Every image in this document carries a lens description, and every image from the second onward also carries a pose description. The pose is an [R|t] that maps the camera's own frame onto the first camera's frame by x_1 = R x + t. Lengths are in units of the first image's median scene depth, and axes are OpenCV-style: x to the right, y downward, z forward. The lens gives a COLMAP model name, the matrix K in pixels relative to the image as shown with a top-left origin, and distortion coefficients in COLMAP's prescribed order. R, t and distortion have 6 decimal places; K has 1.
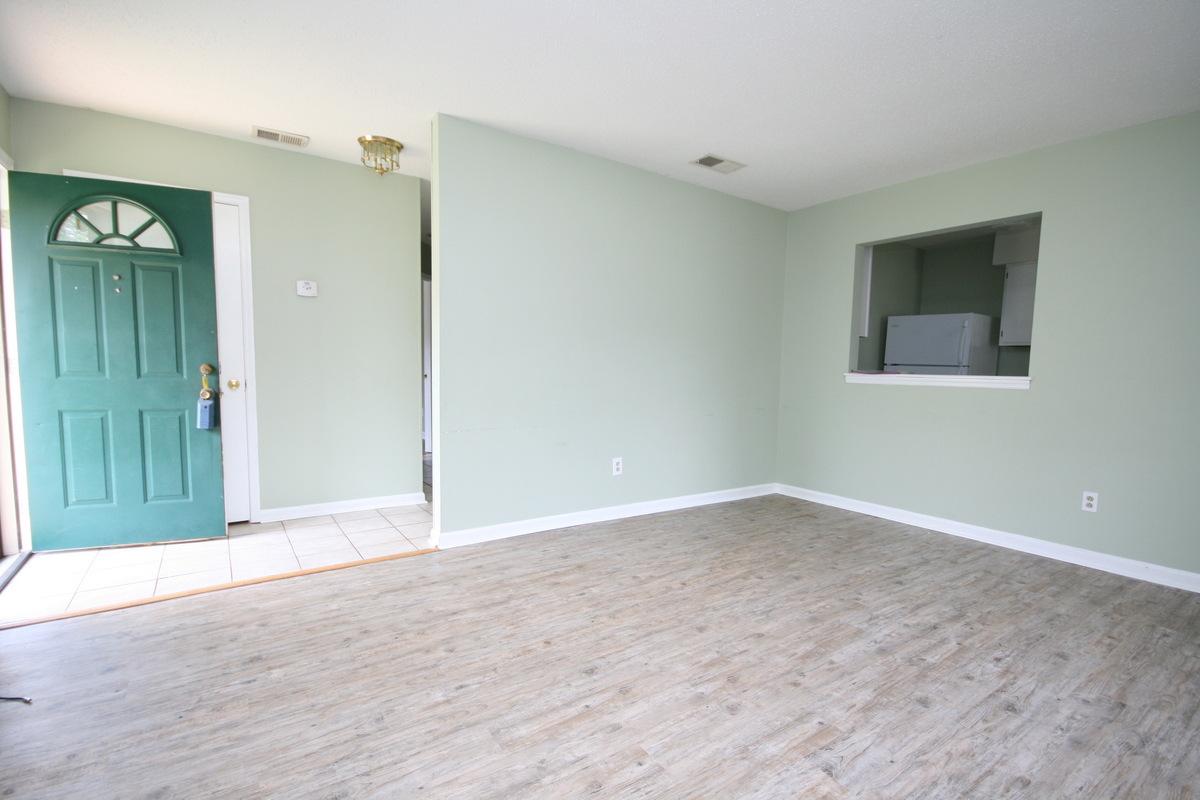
lens RADIAL K [[552.6, 0, 598.7], [0, 552.6, 414.1], [0, 0, 1]] dist [0.002964, -0.011465]
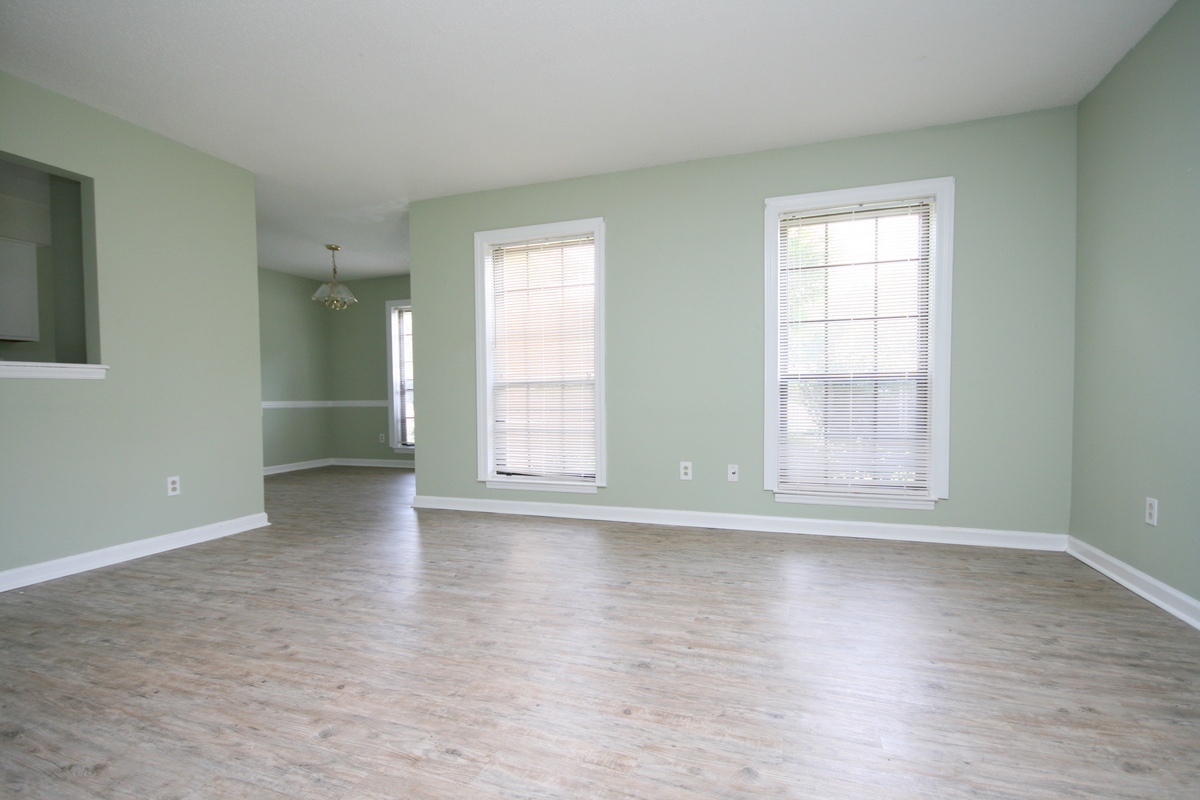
lens RADIAL K [[552.6, 0, 598.7], [0, 552.6, 414.1], [0, 0, 1]] dist [0.002964, -0.011465]
pose [[-0.586764, -0.042218, 0.808657, -0.494103], [0.067895, 0.992558, 0.101085, -0.032387], [-0.806907, 0.114217, -0.579531, 1.095995]]
